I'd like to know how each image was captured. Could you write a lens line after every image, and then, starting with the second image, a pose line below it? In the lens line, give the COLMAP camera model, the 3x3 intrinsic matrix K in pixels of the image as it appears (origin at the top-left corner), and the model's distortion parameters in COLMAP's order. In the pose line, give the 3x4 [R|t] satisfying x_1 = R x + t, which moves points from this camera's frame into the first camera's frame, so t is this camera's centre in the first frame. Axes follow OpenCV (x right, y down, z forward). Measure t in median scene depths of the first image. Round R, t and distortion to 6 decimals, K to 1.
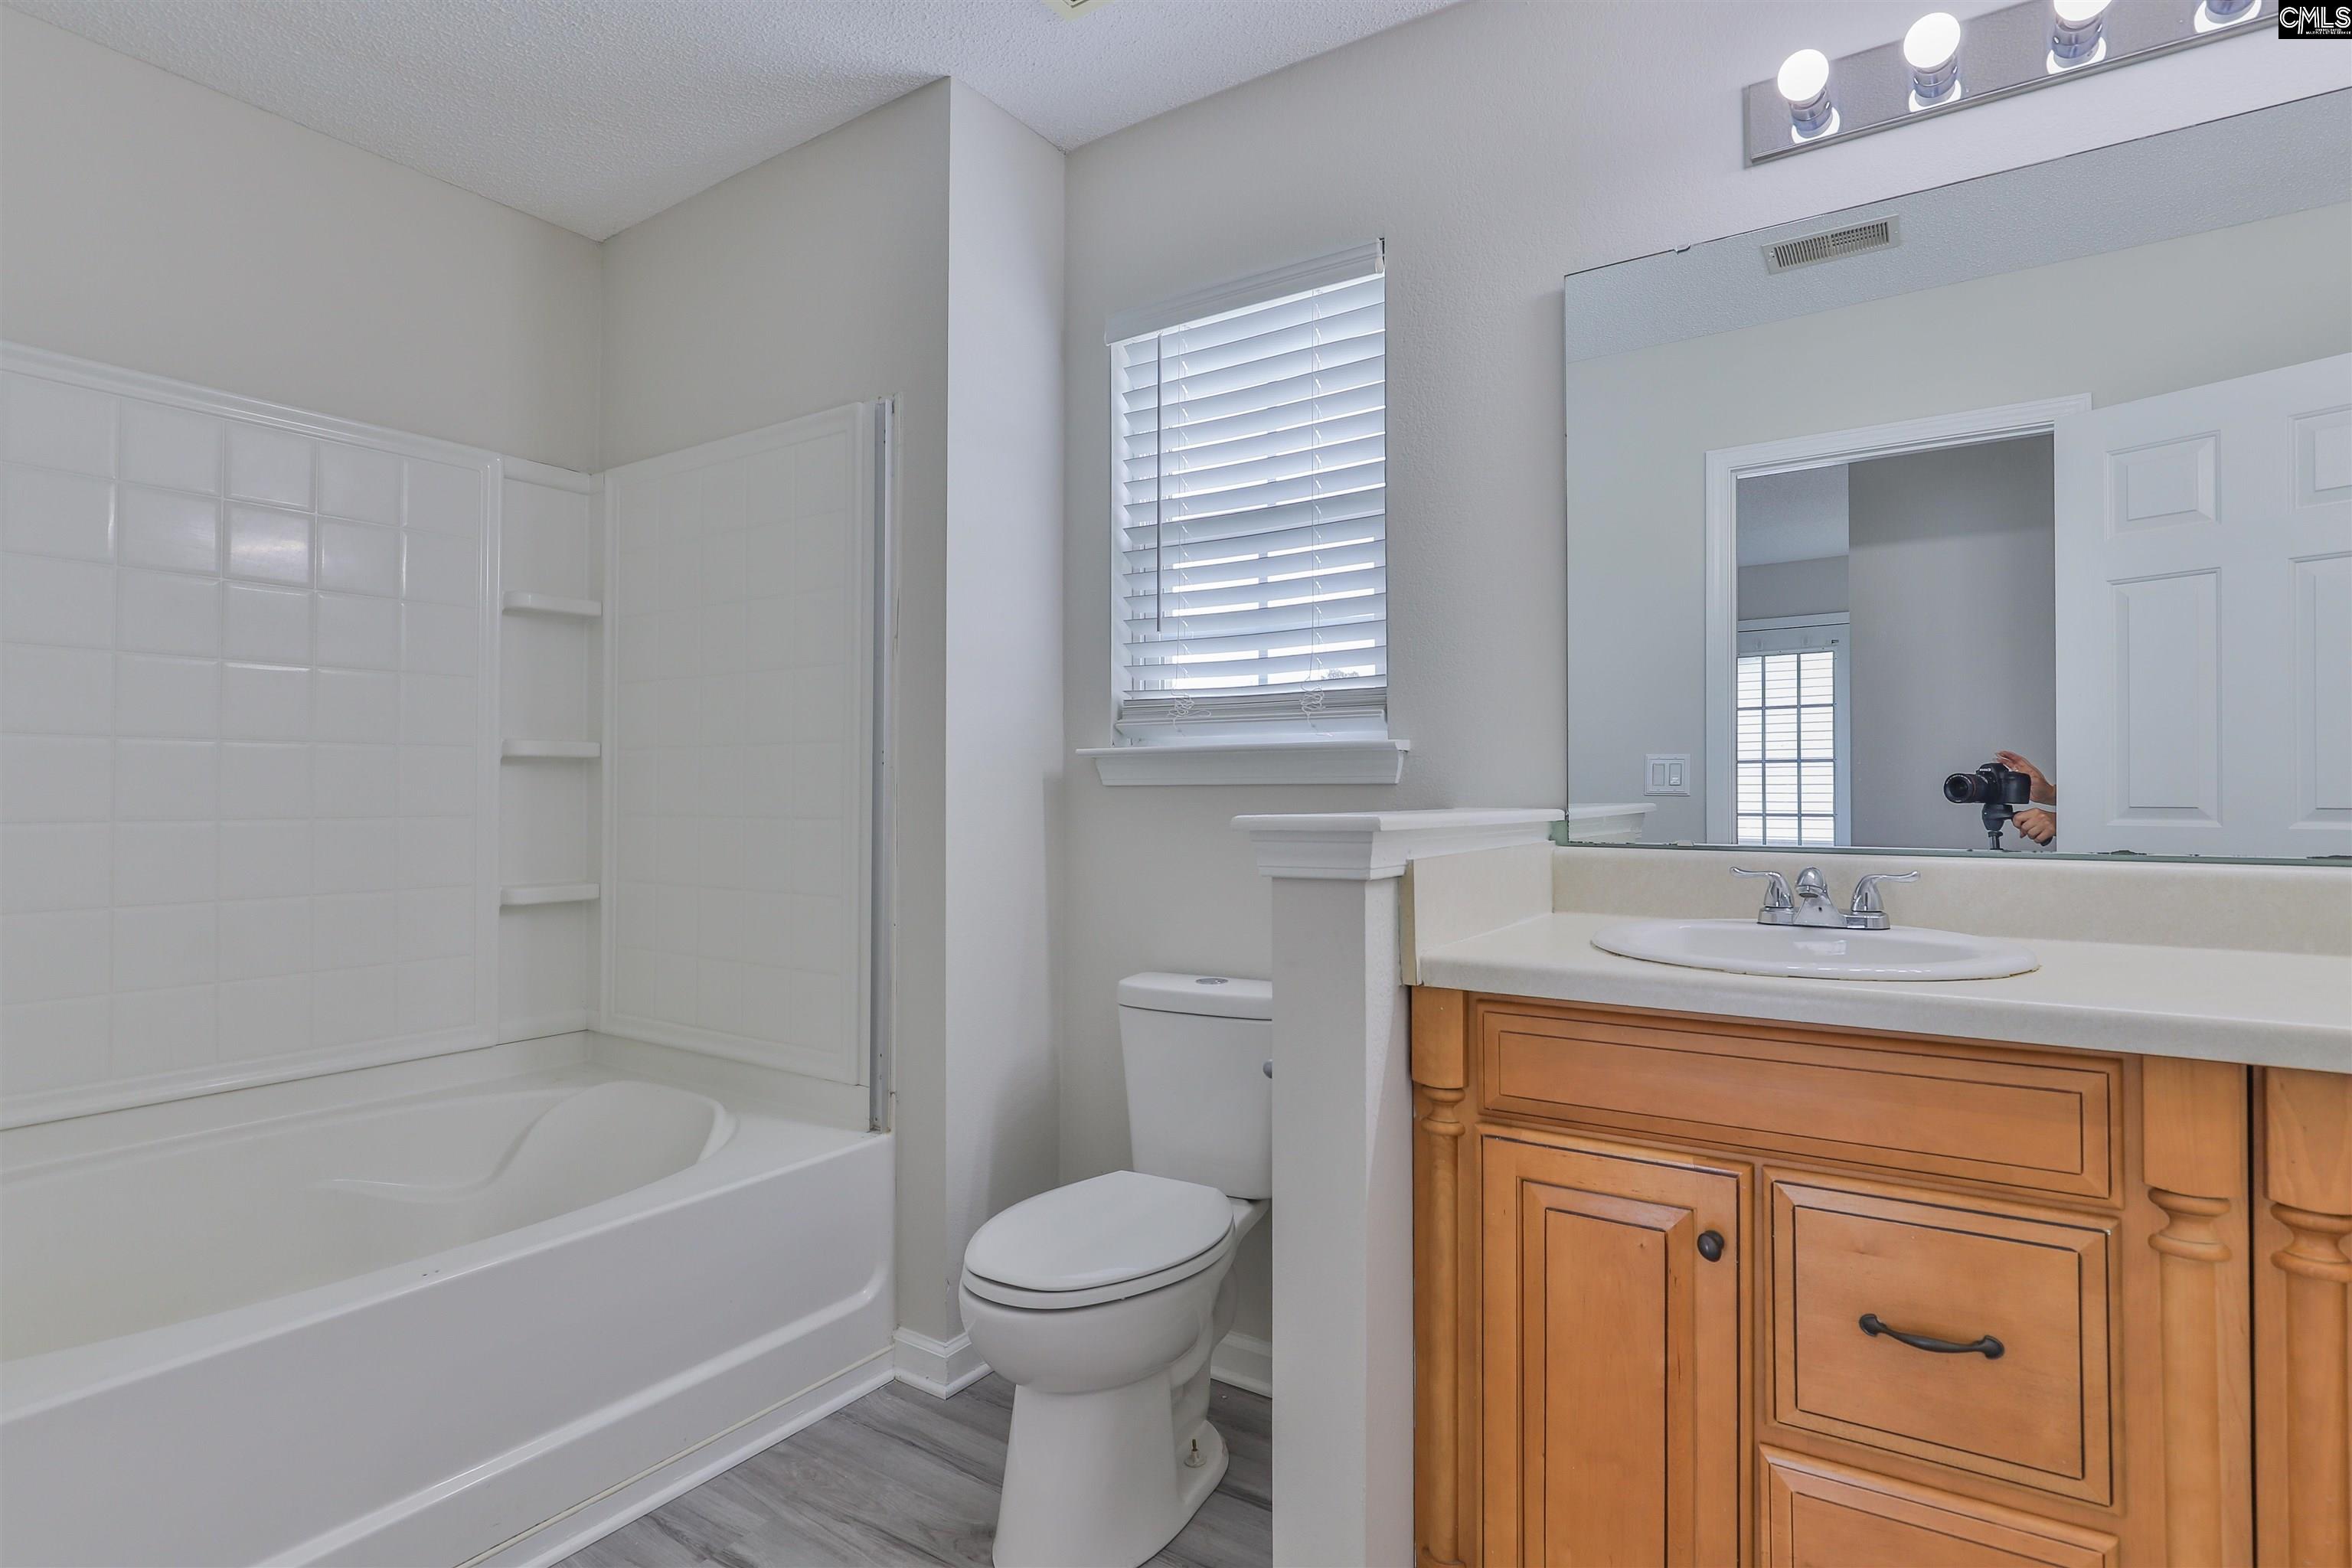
lens RADIAL K [[1205.2, 0, 1176.0], [0, 1205.2, 784.0], [0, 0, 1]] dist [-0.012465, 0.002187]
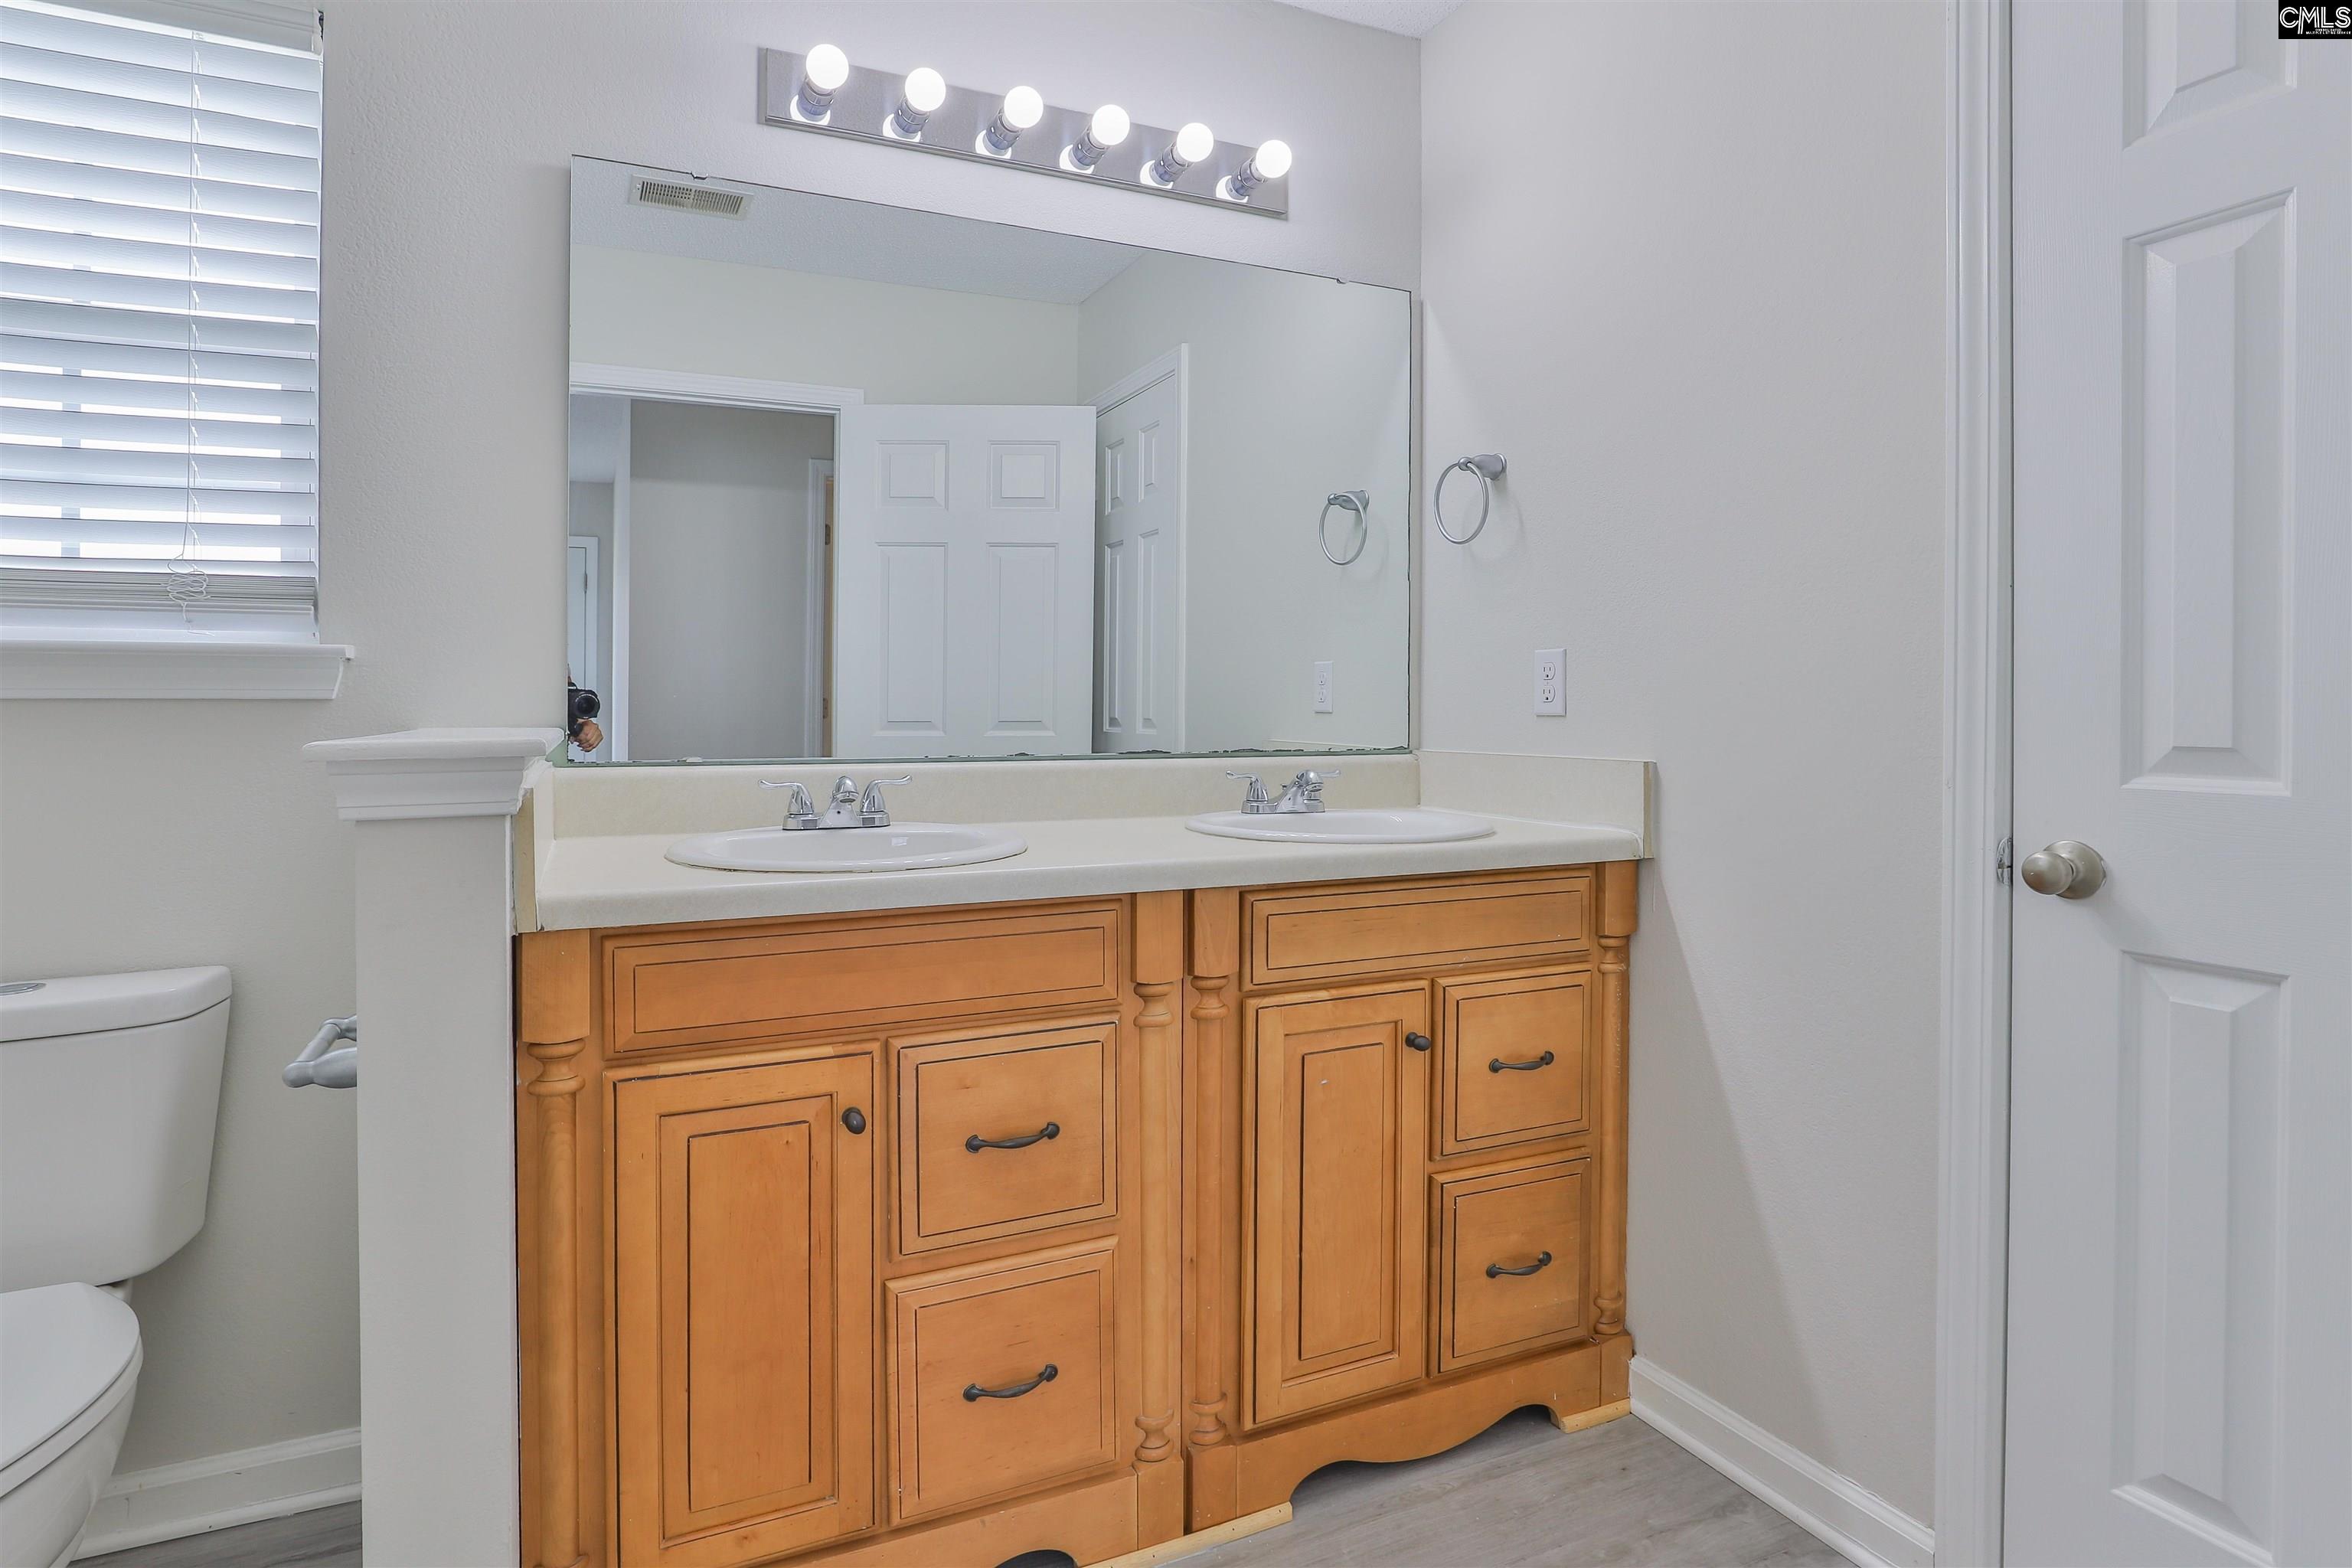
lens RADIAL K [[1180.8, 0, 1184.1], [0, 1180.8, 724.2], [0, 0, 1]] dist [-0.015180, -0.000394]
pose [[0.528836, -0.010441, 0.848660, -0.274803], [-0.005942, 0.999854, 0.016004, 0.000853], [-0.848703, -0.013506, 0.528696, 0.156367]]
